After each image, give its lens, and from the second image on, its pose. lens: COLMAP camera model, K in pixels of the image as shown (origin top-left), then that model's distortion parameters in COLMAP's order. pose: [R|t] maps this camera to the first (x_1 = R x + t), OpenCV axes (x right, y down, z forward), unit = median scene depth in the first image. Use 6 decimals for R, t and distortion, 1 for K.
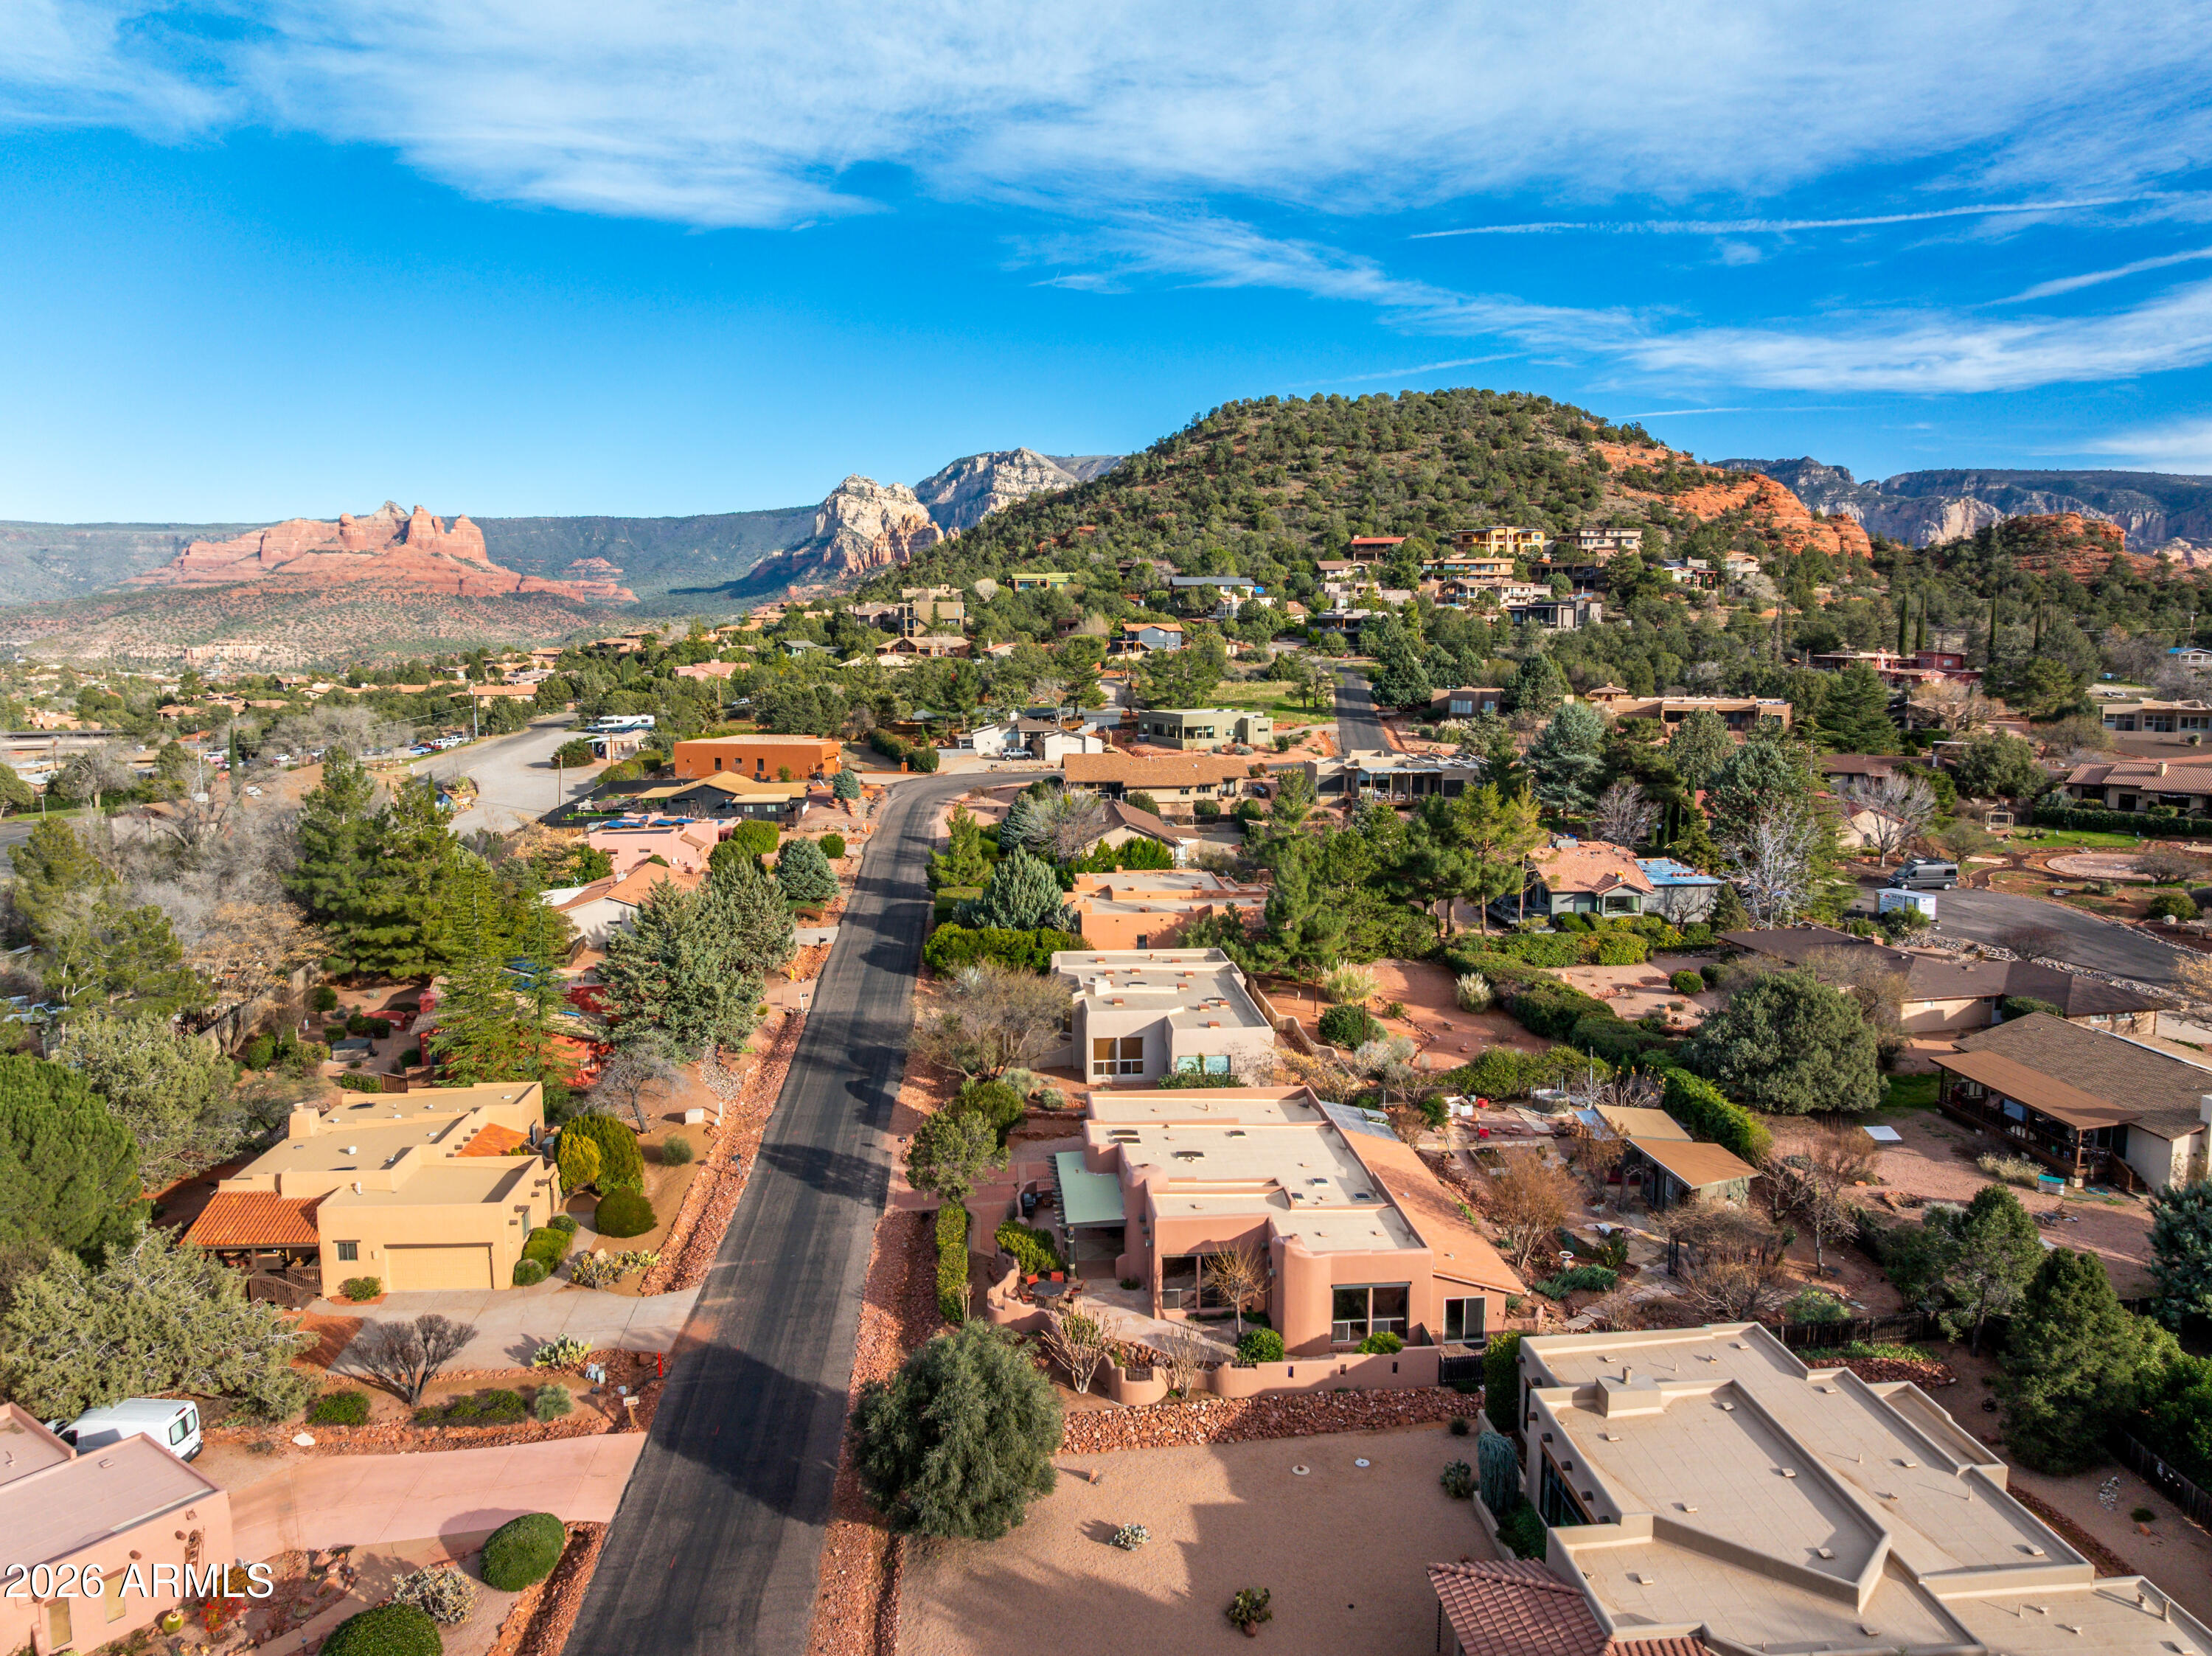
lens RADIAL K [[1548.2, 0, 1108.6], [0, 1548.2, 823.0], [0, 0, 1]] dist [-0.044237, 0.011825]
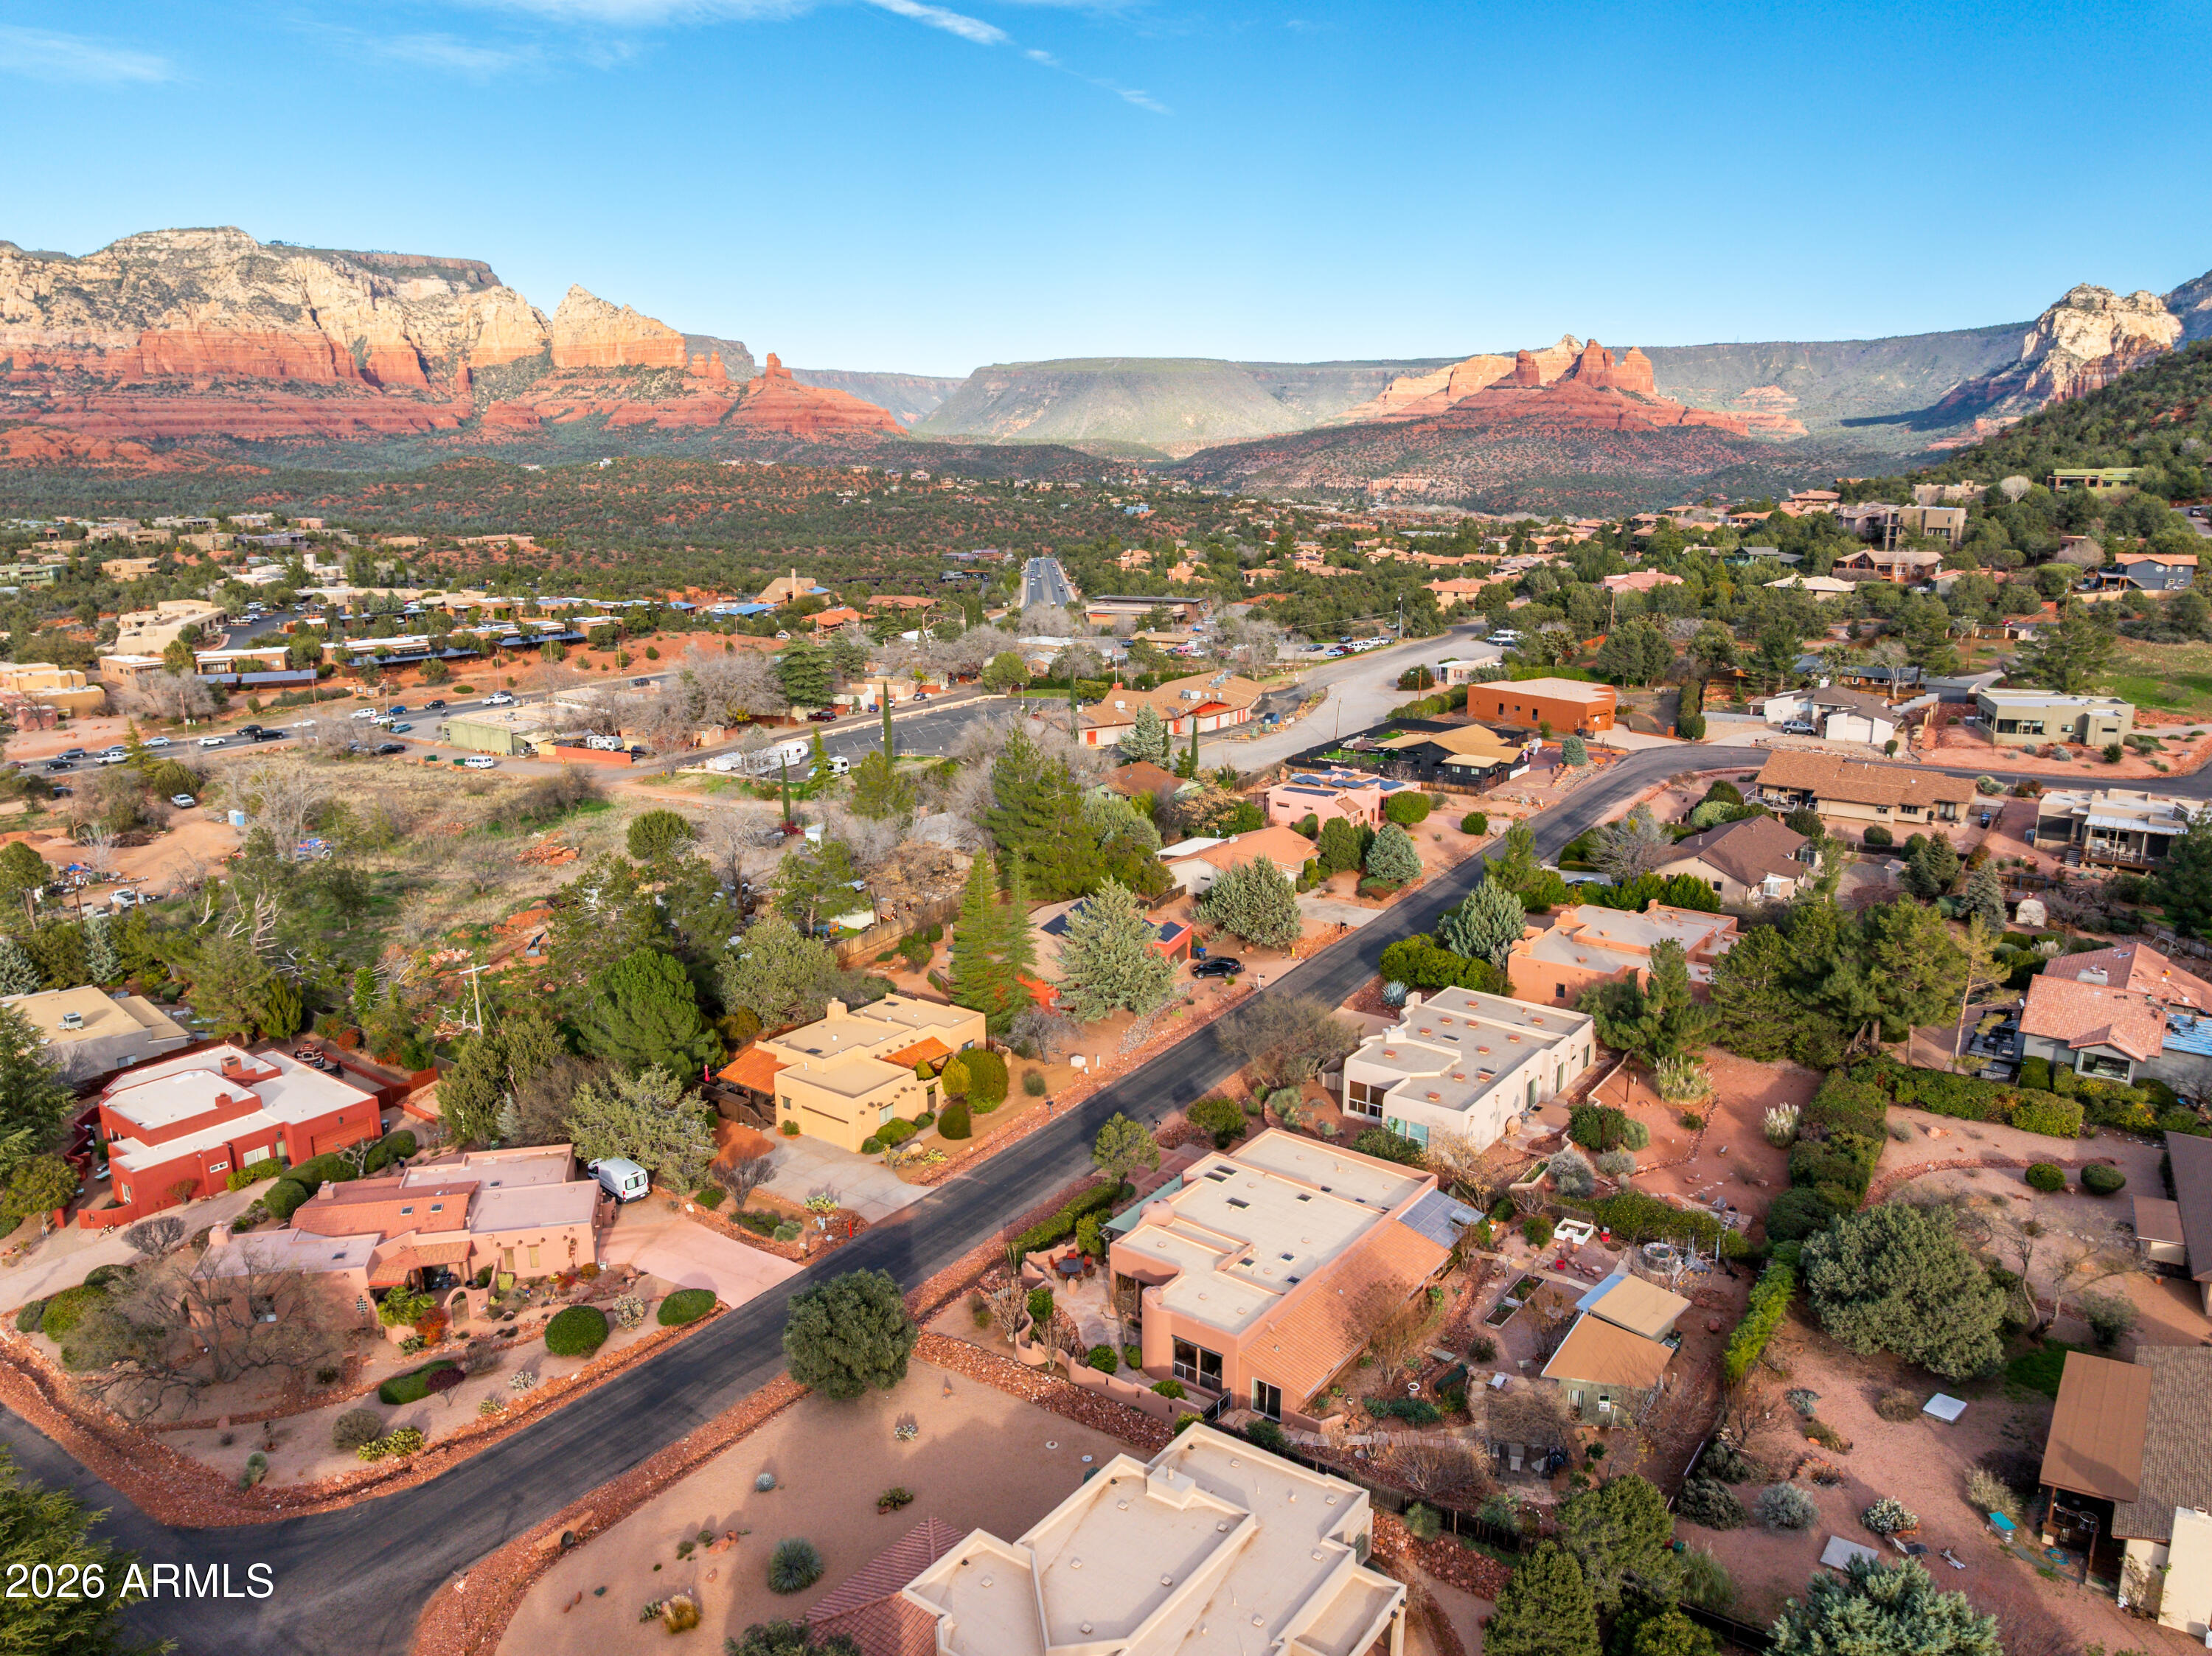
lens RADIAL K [[1548.2, 0, 1106.9], [0, 1548.2, 824.2], [0, 0, 1]] dist [-0.044237, 0.011825]
pose [[0.752879, 0.151519, -0.640480, 0.125912], [-0.080791, 0.987056, 0.138540, -0.044274], [0.653181, -0.052558, 0.755375, -0.001483]]
